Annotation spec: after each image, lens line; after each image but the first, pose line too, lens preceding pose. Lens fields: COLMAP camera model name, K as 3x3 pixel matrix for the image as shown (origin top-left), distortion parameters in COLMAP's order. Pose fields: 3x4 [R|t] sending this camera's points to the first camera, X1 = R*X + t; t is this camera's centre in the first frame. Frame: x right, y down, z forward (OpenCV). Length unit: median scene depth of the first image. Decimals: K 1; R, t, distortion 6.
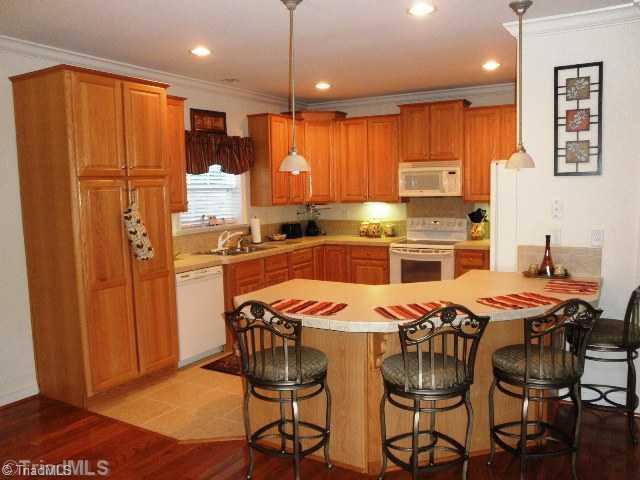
lens RADIAL K [[537.4, 0, 318.8], [0, 537.4, 238.2], [0, 0, 1]] dist [-0.075861, 0.039528]
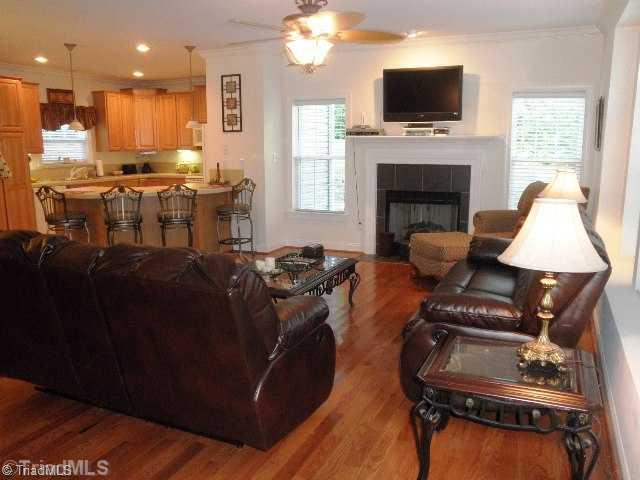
lens RADIAL K [[537.4, 0, 321.2], [0, 537.4, 241.1], [0, 0, 1]] dist [-0.075861, 0.039528]
pose [[0.993243, -0.008175, 0.115762, 0.350737], [-0.001228, 0.996719, 0.080928, 0.074275], [-0.116044, -0.080524, 0.989975, -0.619655]]
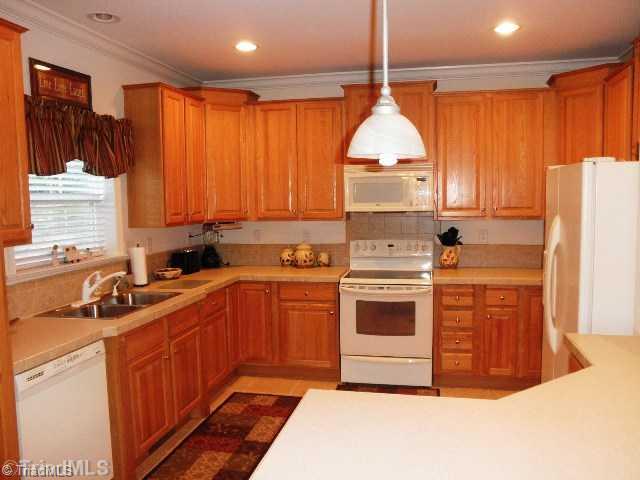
lens RADIAL K [[537.4, 0, 317.4], [0, 537.4, 239.8], [0, 0, 1]] dist [-0.075861, 0.039528]
pose [[0.952075, -0.019397, 0.305249, -0.113007], [0.024897, 0.999590, -0.014137, -0.032475], [-0.304850, 0.021060, 0.952168, 0.344152]]
